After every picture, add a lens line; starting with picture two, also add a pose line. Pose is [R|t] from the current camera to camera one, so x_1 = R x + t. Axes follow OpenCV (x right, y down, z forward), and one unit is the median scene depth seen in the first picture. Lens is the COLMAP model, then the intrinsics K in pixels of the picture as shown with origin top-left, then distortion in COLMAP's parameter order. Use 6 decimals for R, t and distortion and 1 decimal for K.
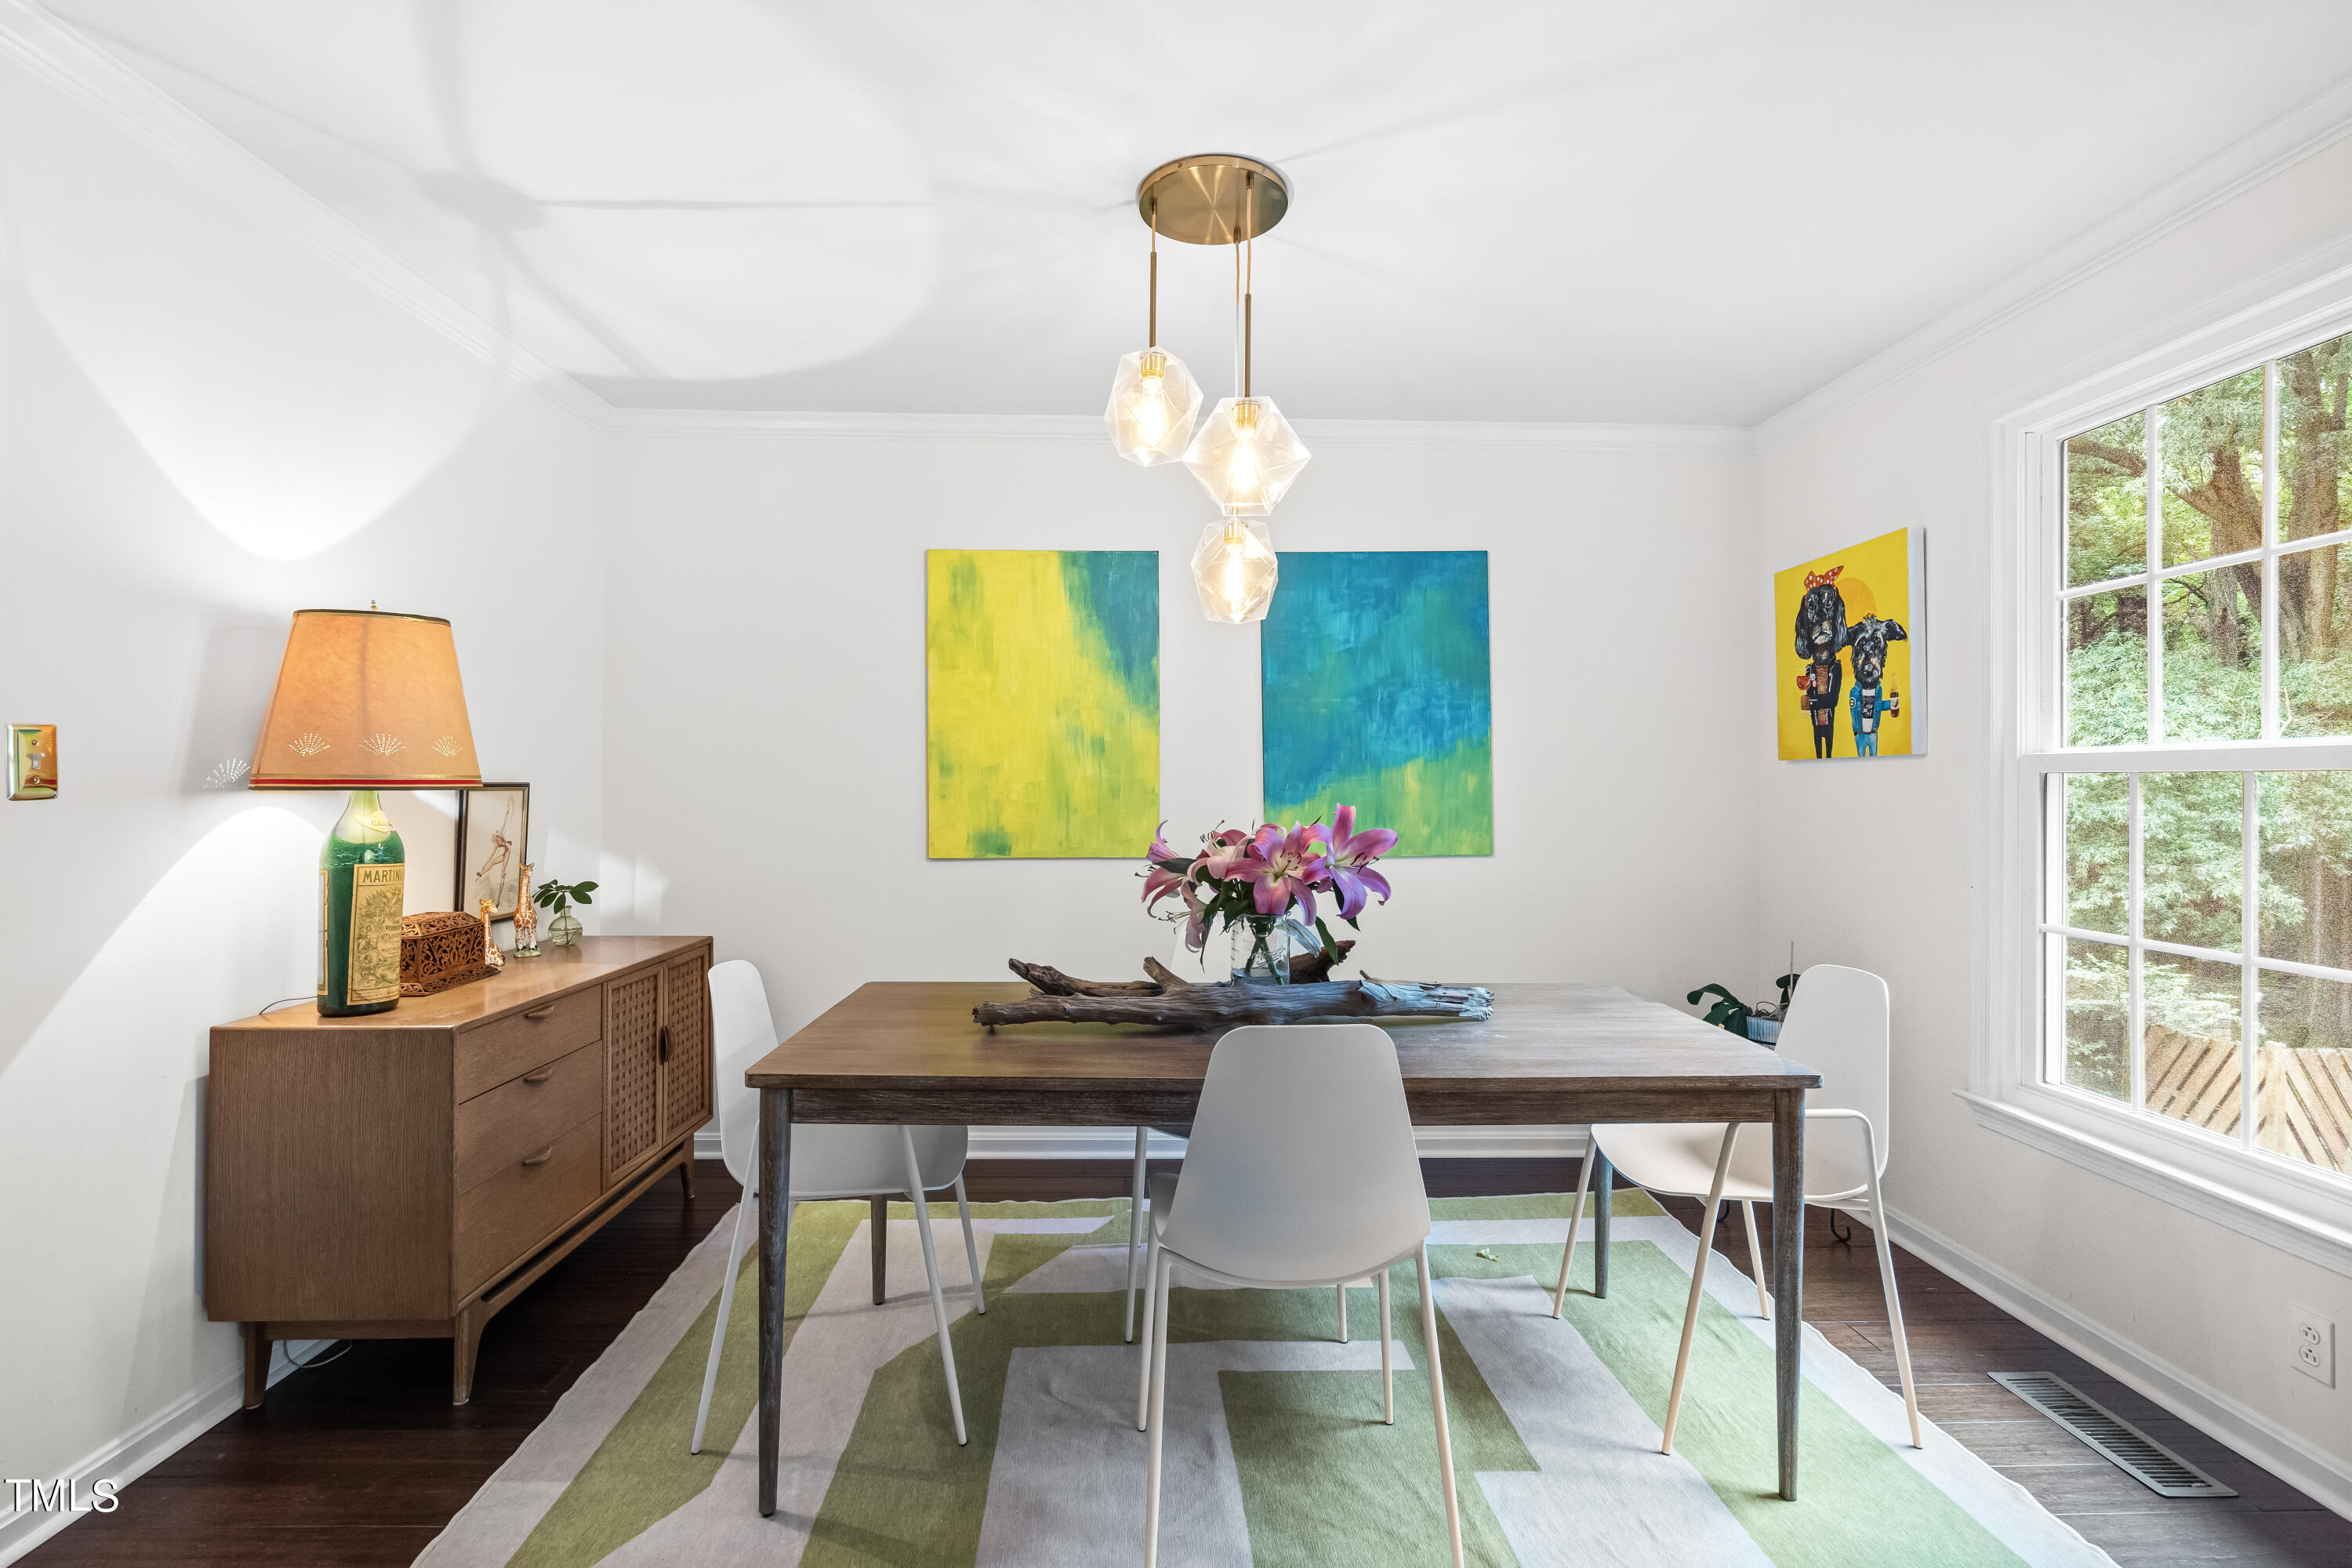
lens RADIAL K [[1083.5, 0, 1176.7], [0, 1083.5, 785.1], [0, 0, 1]] dist [-0.004335, -0.000650]
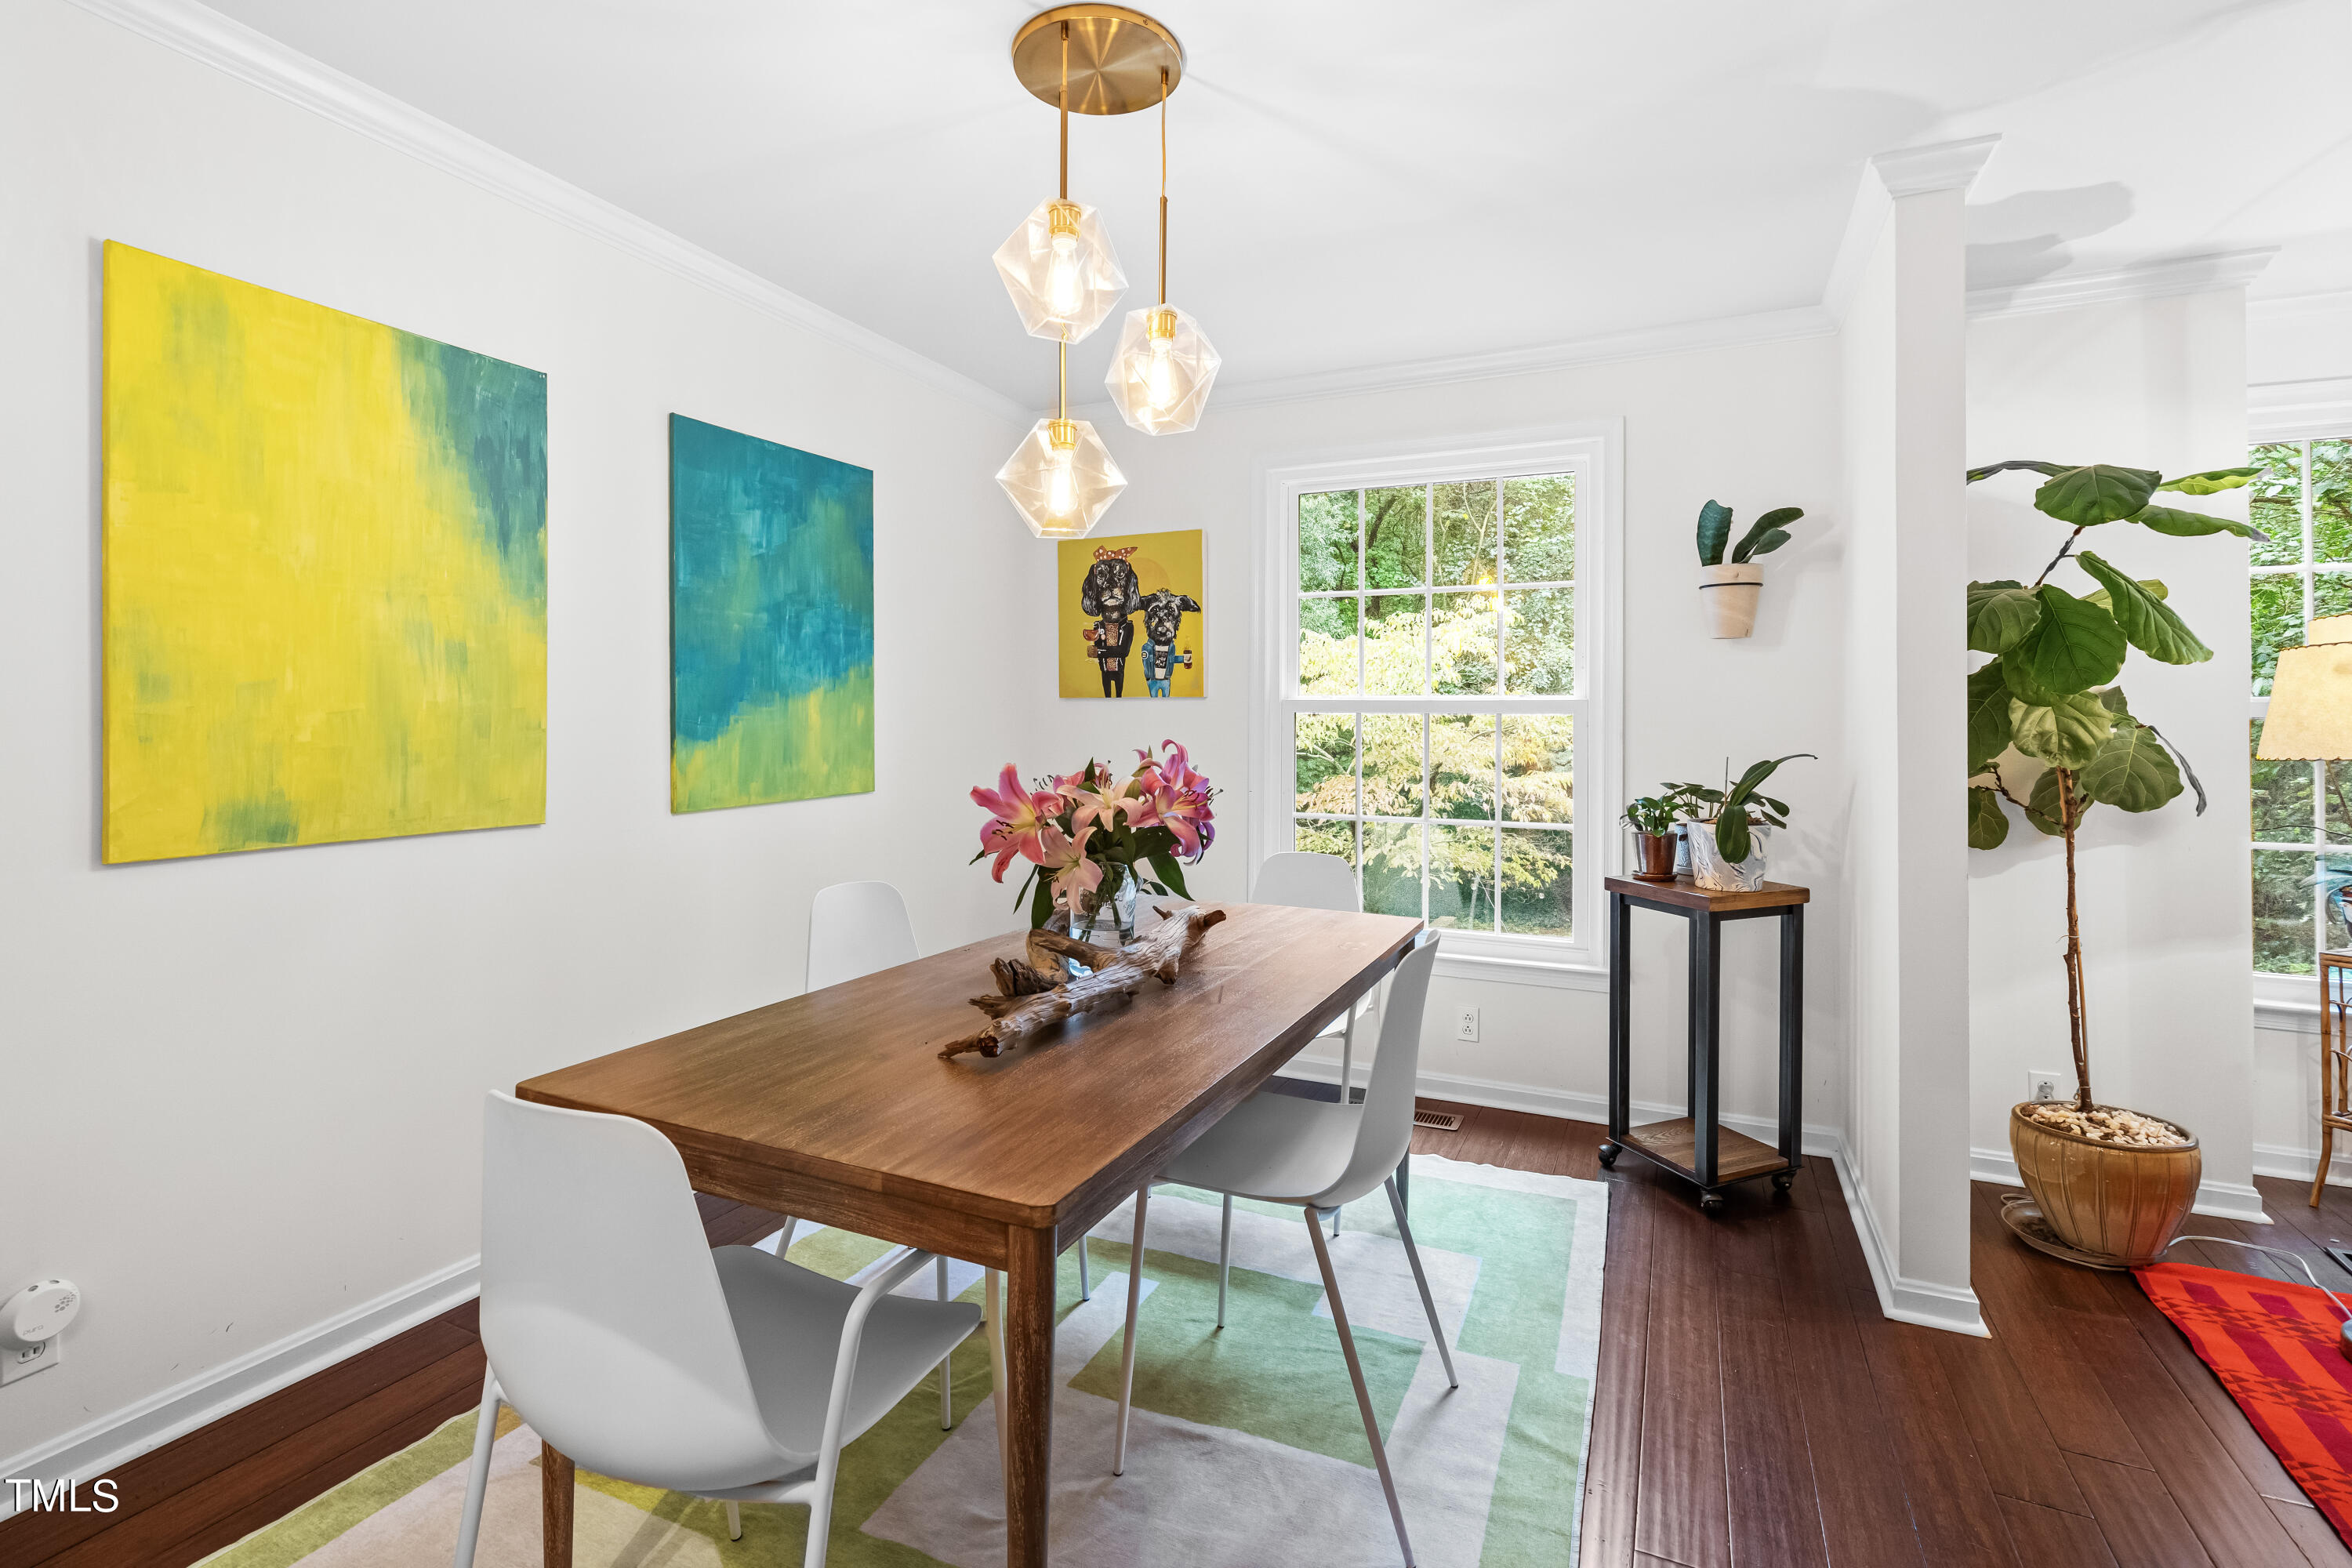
lens RADIAL K [[1083.5, 0, 1210.4], [0, 1083.5, 718.6], [0, 0, 1]] dist [-0.004335, -0.000650]
pose [[0.435998, 0.001064, 0.899947, -0.449982], [-0.006580, 0.999976, 0.002006, -0.003267], [-0.899924, -0.006796, 0.435995, 0.327841]]
